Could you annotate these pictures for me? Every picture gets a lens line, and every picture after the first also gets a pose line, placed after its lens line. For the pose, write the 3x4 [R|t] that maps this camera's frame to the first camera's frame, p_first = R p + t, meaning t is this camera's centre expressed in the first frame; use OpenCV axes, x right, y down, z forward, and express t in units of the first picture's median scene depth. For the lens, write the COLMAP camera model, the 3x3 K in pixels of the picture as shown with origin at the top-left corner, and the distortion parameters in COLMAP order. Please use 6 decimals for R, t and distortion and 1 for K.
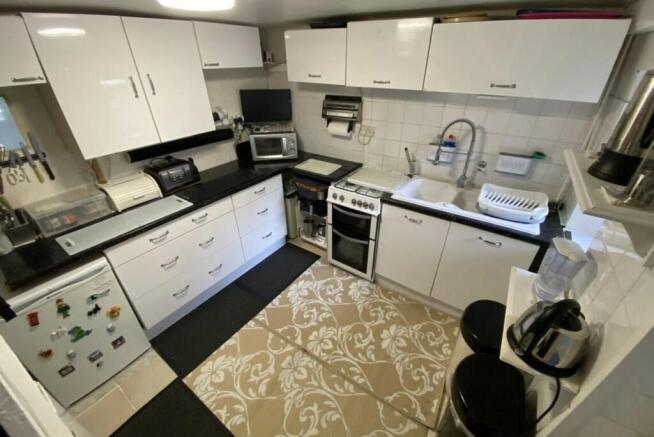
lens RADIAL K [[267.2, 0, 327.0], [0, 267.2, 218.5], [0, 0, 1]] dist [0.078580, -0.053698]
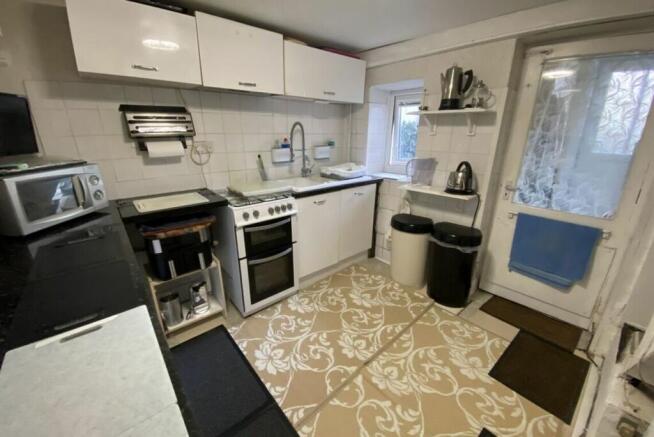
lens RADIAL K [[267.2, 0, 327.0], [0, 267.2, 218.5], [0, 0, 1]] dist [0.078580, -0.053698]
pose [[0.247019, -0.300100, 0.921369, -0.711113], [0.496558, 0.855707, 0.145586, -0.081860], [-0.832113, 0.421551, 0.360393, 0.561479]]
